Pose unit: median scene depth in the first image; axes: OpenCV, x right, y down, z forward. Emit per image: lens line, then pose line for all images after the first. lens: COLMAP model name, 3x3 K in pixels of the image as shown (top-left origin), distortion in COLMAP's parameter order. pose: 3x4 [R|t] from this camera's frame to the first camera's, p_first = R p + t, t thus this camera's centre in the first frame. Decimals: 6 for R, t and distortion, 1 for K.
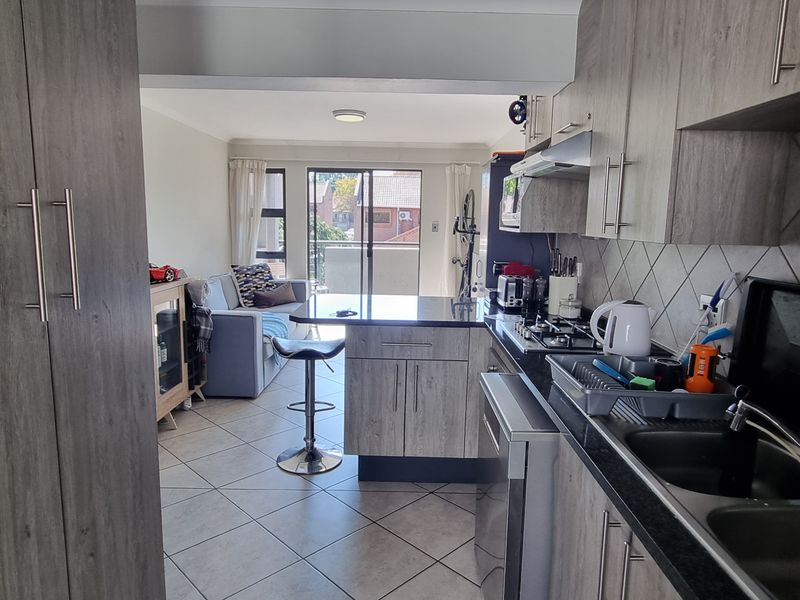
lens RADIAL K [[543.1, 0, 398.3], [0, 543.1, 301.1], [0, 0, 1]] dist [-0.005357, -0.000511]
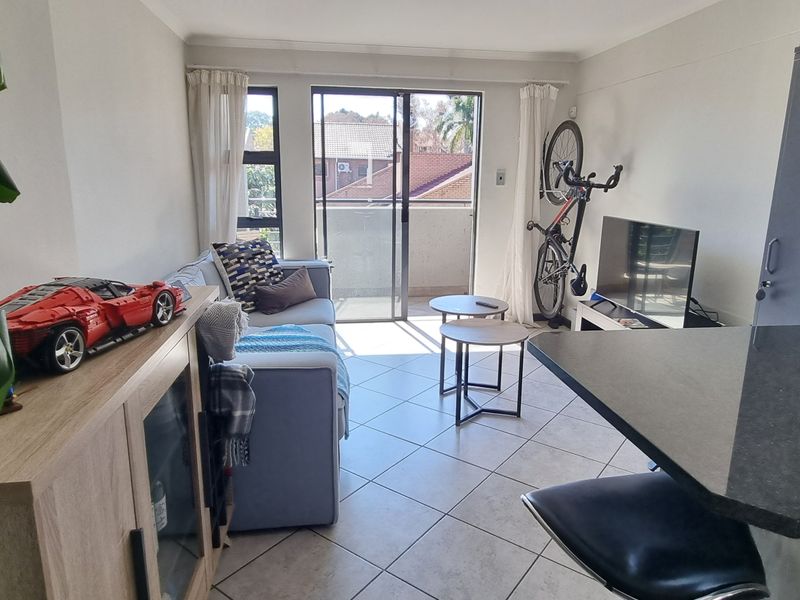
lens RADIAL K [[543.1, 0, 403.0], [0, 543.1, 298.8], [0, 0, 1]] dist [-0.005357, -0.000511]
pose [[0.987638, -0.040991, 0.151299, -0.175049], [0.028817, 0.996232, 0.081801, -0.044112], [-0.154082, -0.076430, 0.985097, 0.337275]]
